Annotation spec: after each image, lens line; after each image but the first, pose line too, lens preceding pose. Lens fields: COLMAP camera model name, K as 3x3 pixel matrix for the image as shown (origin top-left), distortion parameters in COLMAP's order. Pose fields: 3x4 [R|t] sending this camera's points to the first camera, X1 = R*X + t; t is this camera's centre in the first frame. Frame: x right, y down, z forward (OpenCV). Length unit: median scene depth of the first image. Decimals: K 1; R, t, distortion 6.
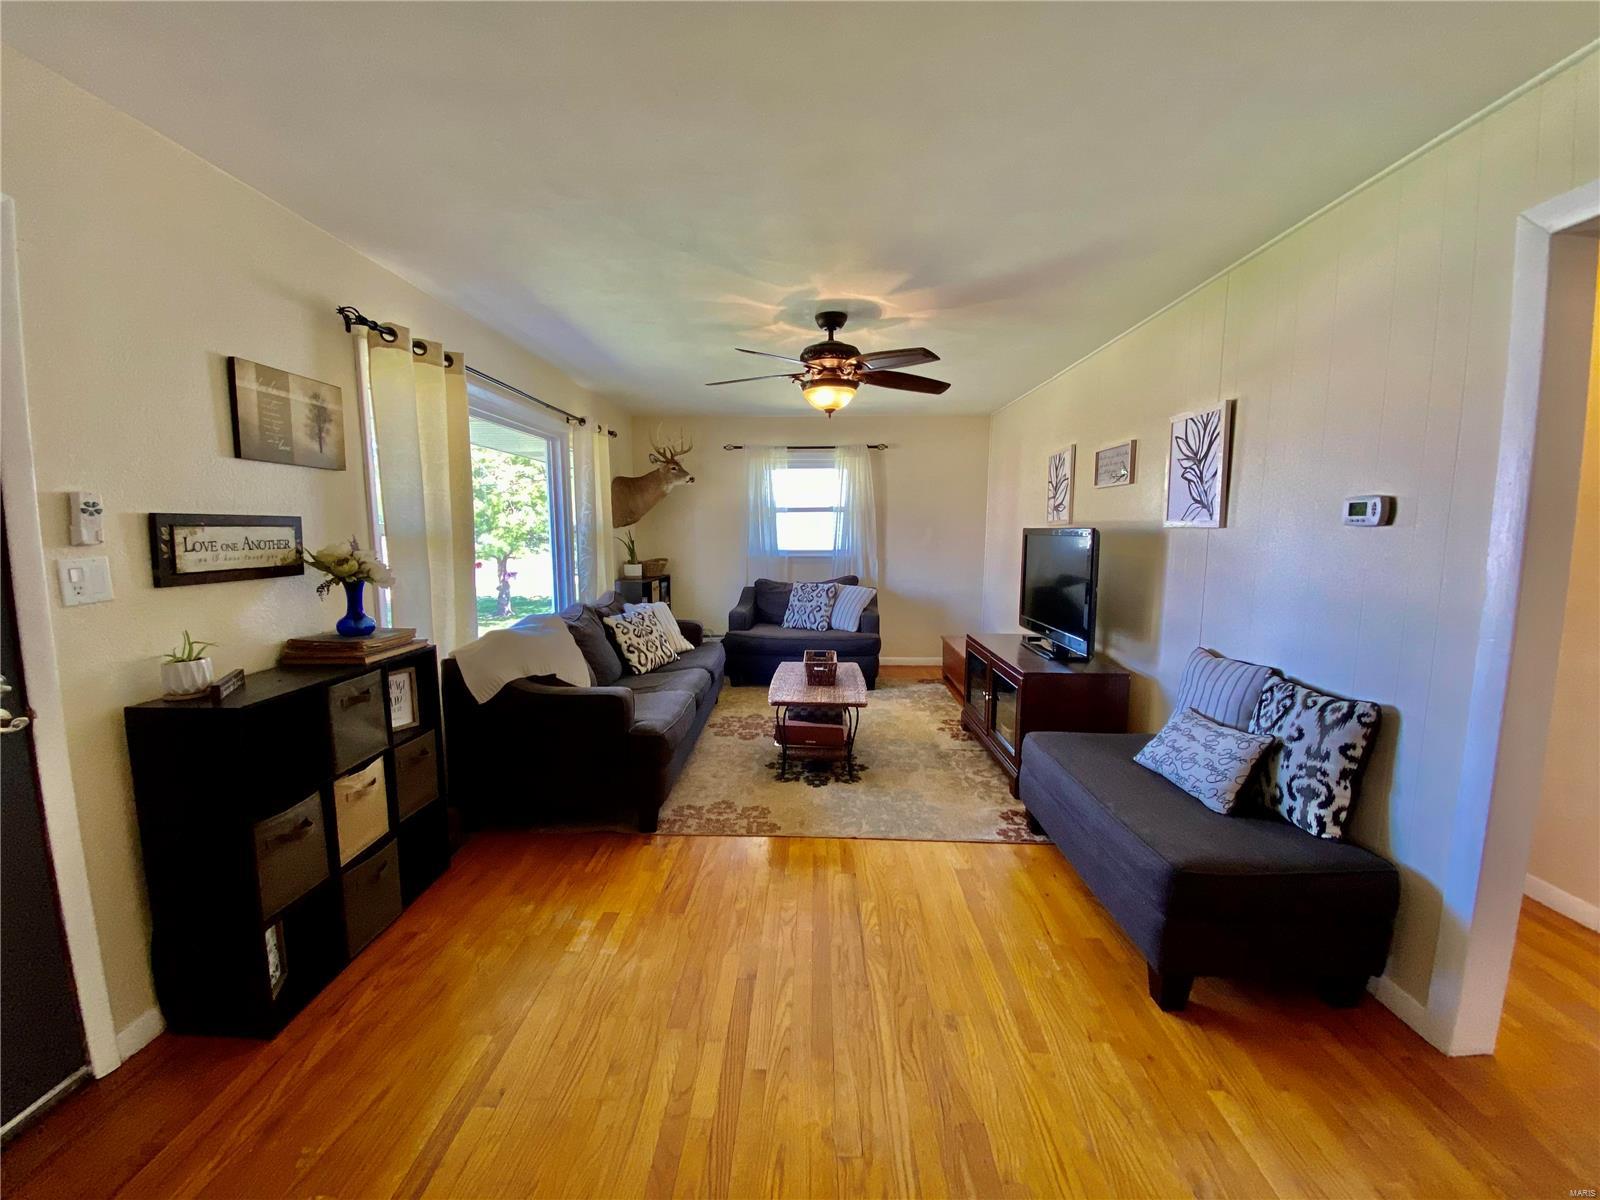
lens RADIAL K [[645.2, 0, 797.1], [0, 645.2, 598.1], [0, 0, 1]] dist [0.011812, -0.017491]
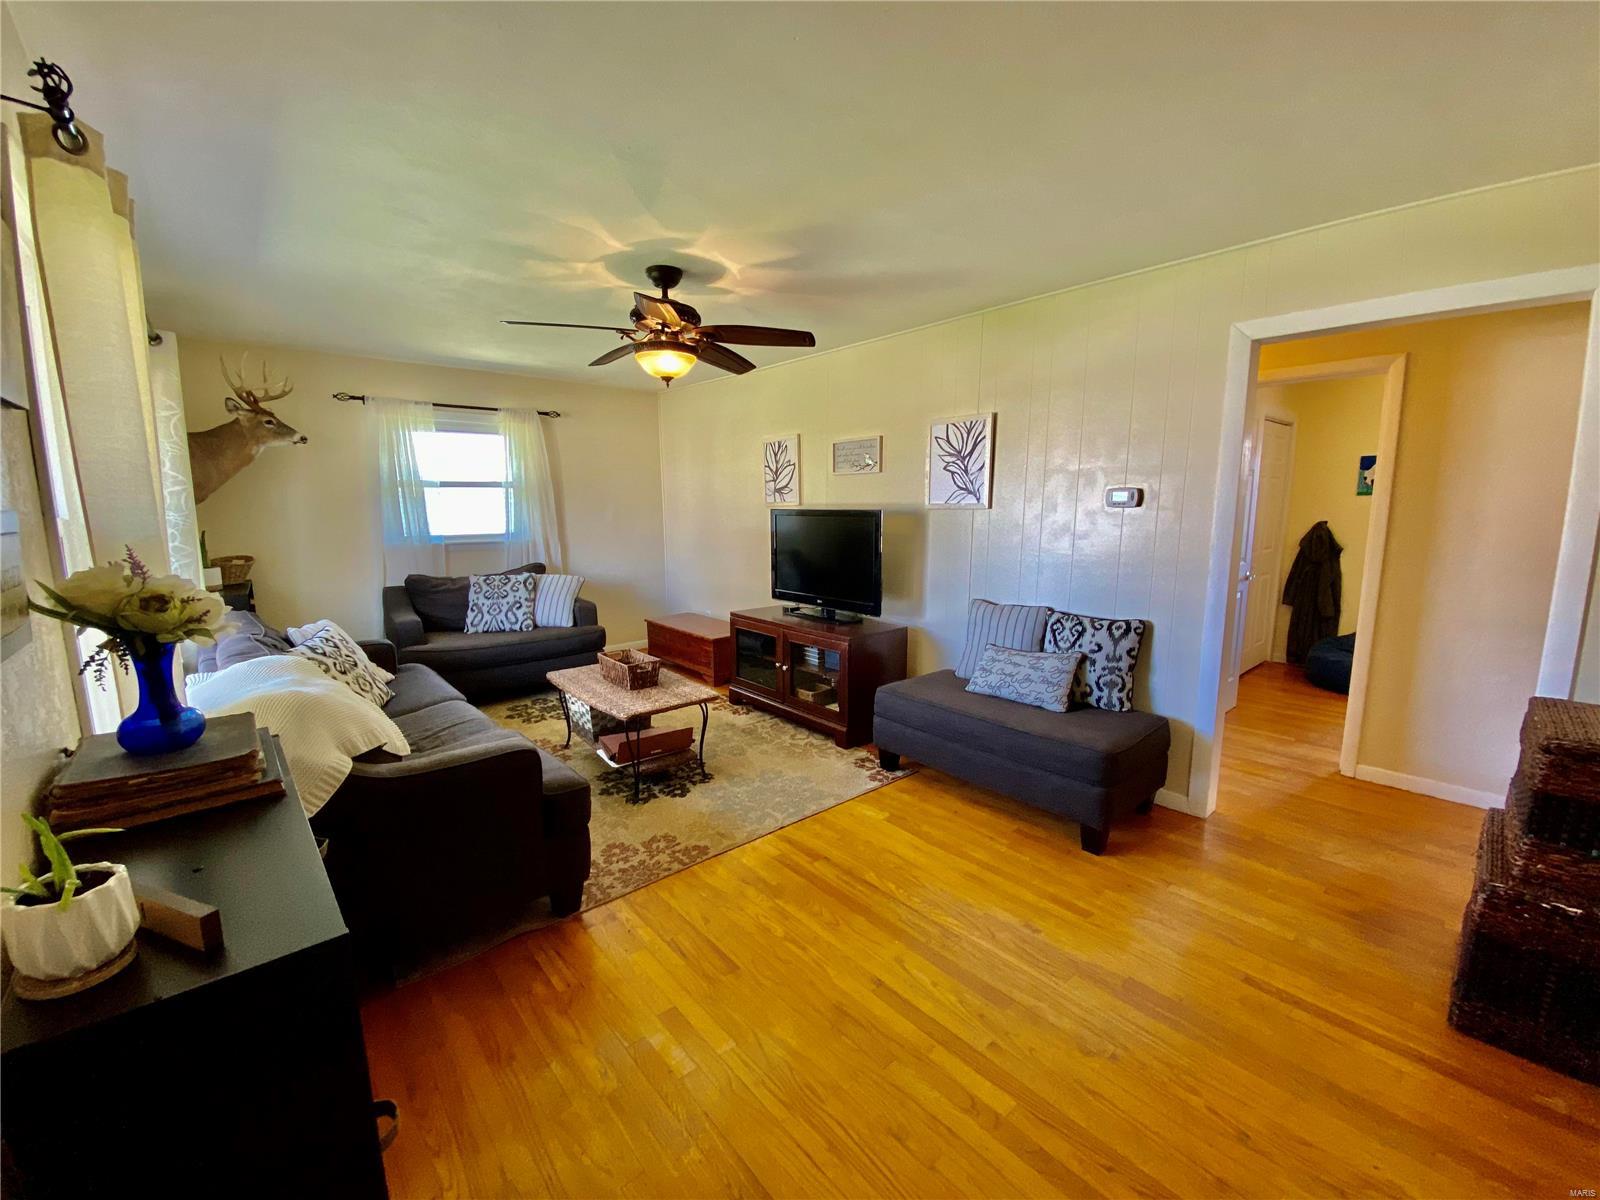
lens RADIAL K [[645.2, 0, 807.4], [0, 645.2, 597.6], [0, 0, 1]] dist [0.011812, -0.017491]
pose [[0.730638, -0.102057, 0.675094, -0.477965], [0.076105, 0.994777, 0.068019, -0.039211], [-0.678510, 0.001681, 0.734589, 0.233172]]
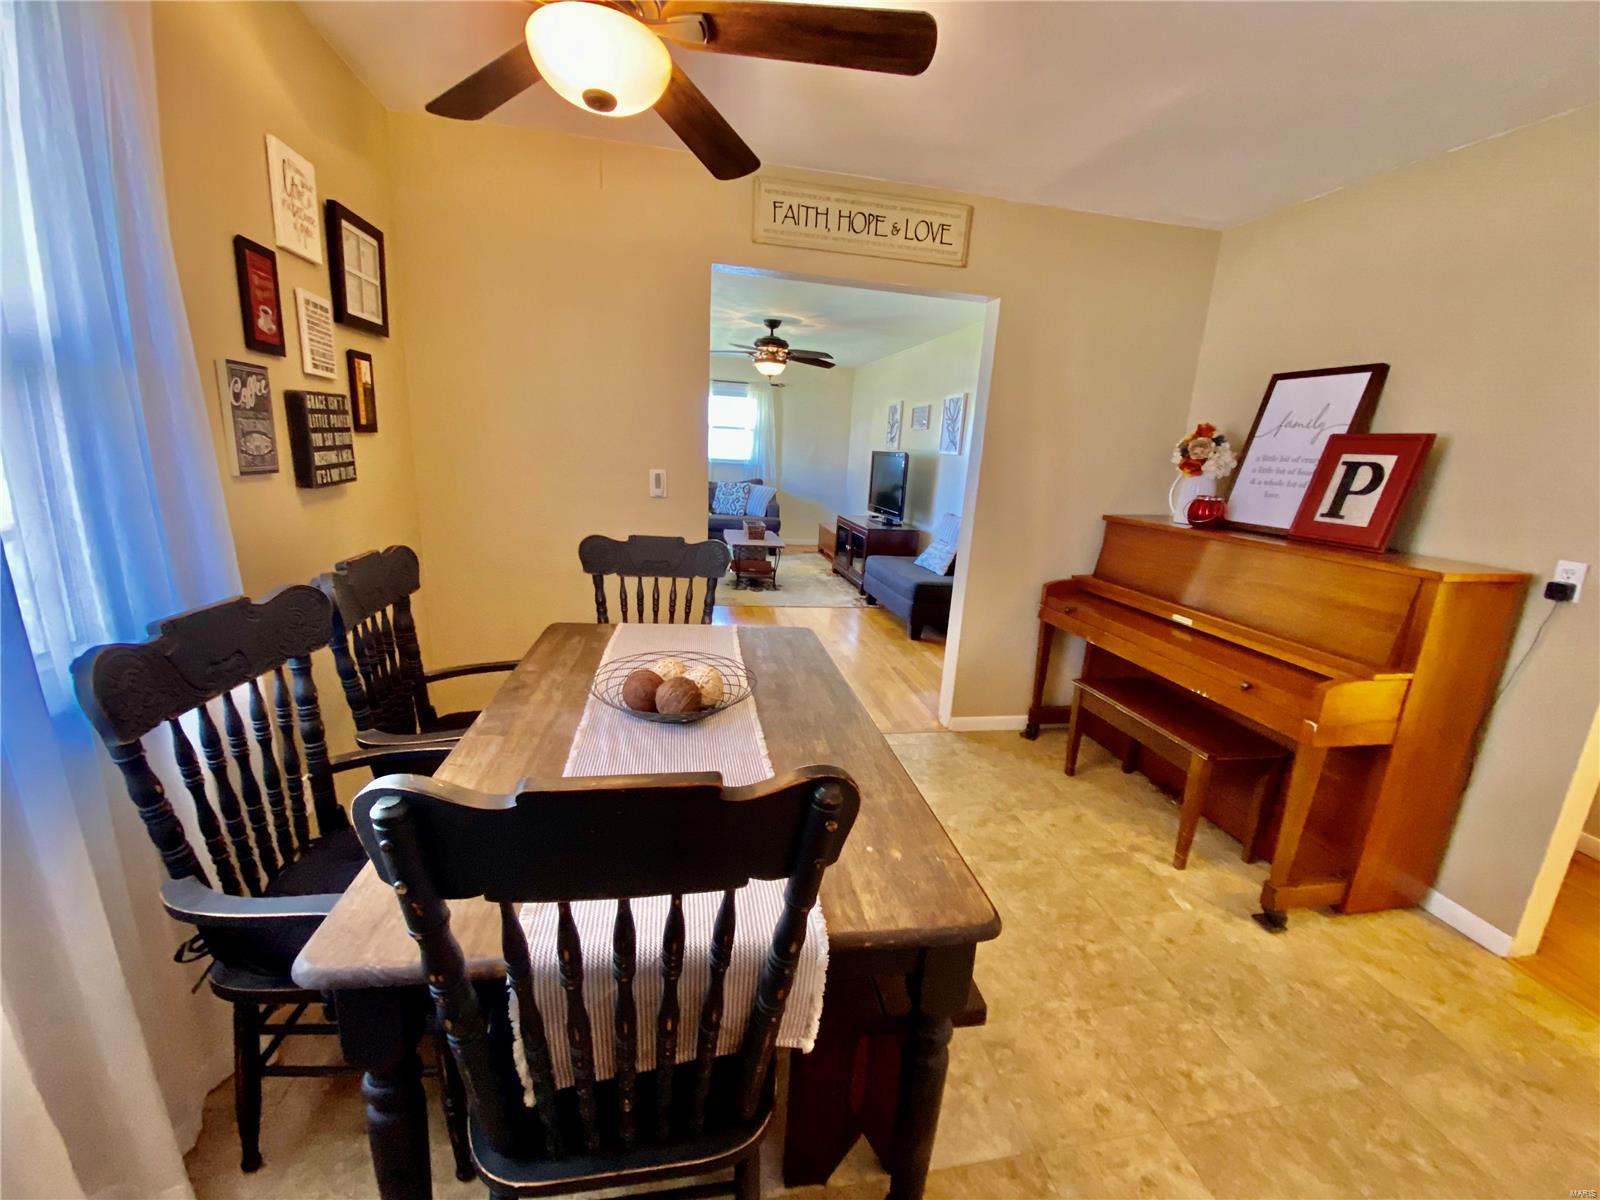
lens RADIAL K [[645.2, 0, 800.7], [0, 645.2, 614.3], [0, 0, 1]] dist [0.011812, -0.017491]
pose [[0.974887, -0.008109, 0.222554, -0.287903], [-0.026186, 0.988231, 0.150713, 0.089218], [-0.221157, -0.152756, 0.963201, -0.881620]]
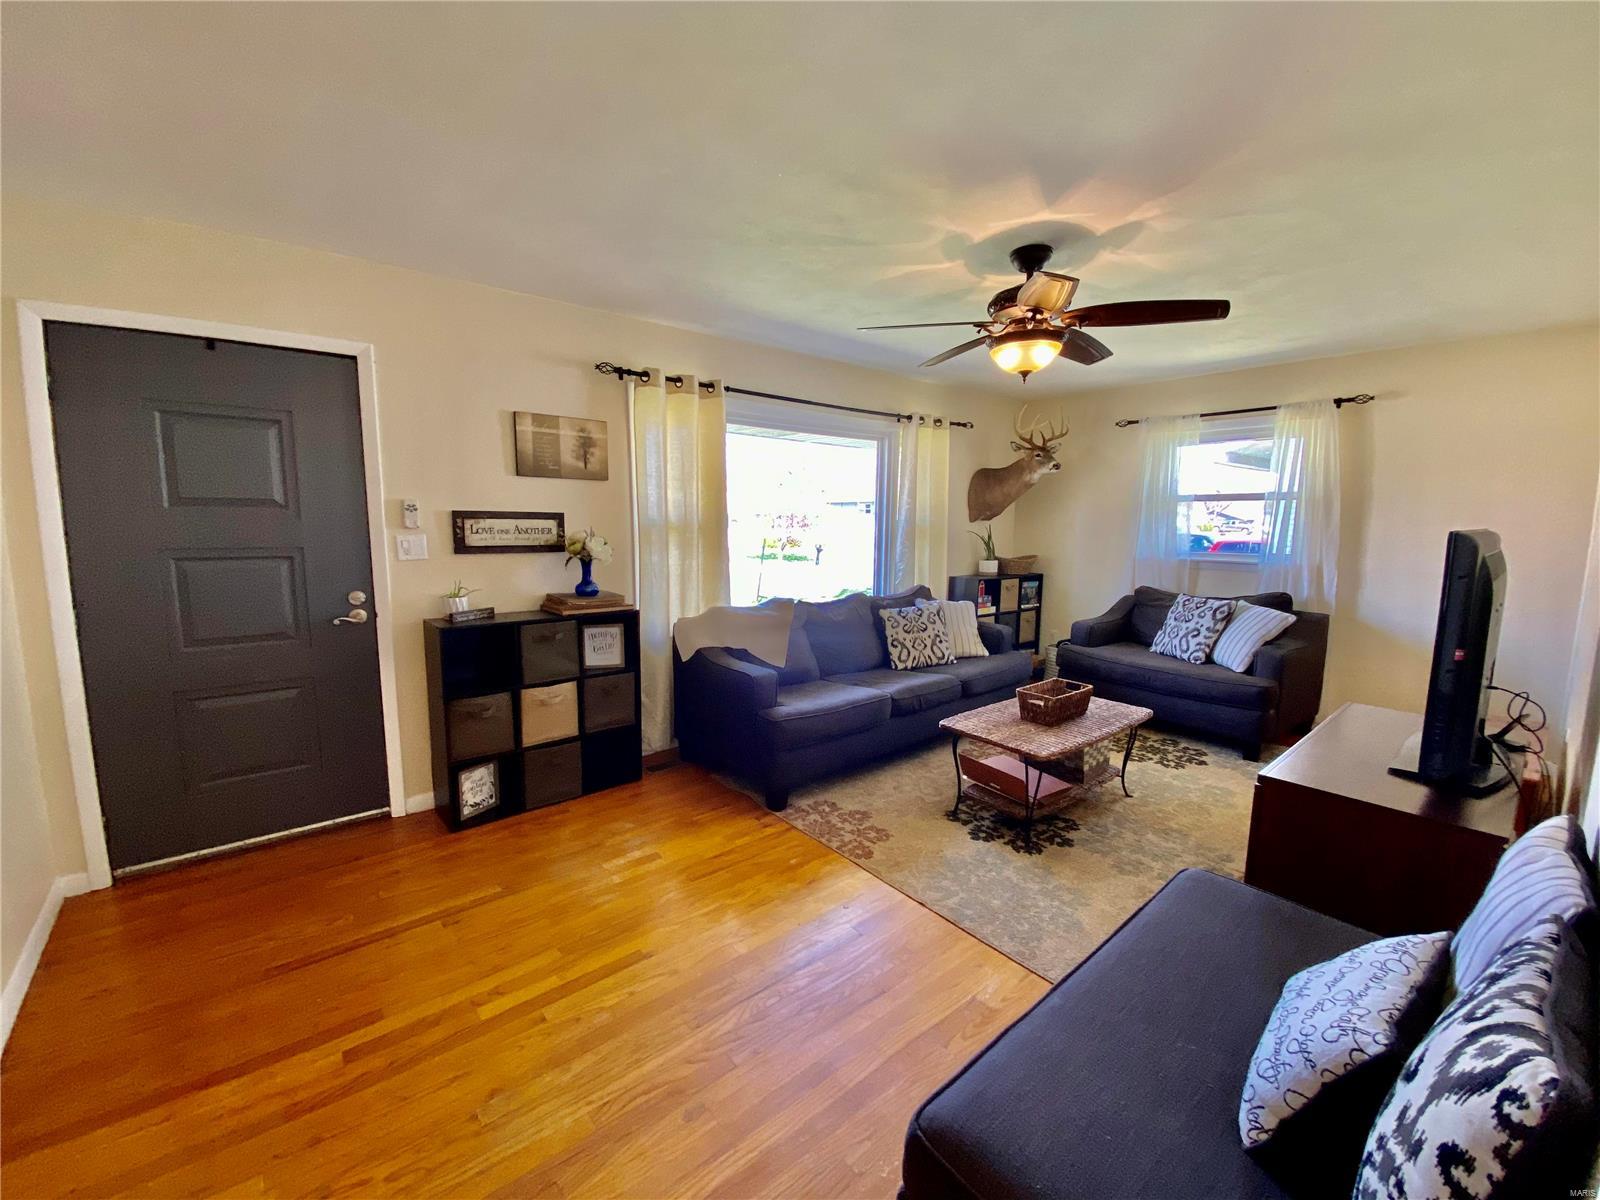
lens RADIAL K [[645.2, 0, 792.3], [0, 645.2, 594.0], [0, 0, 1]] dist [0.011812, -0.017491]
pose [[0.655016, 0.091091, -0.750105, 0.520076], [-0.087448, 0.995175, 0.044489, -0.037263], [0.750538, 0.036454, 0.659821, 0.302644]]
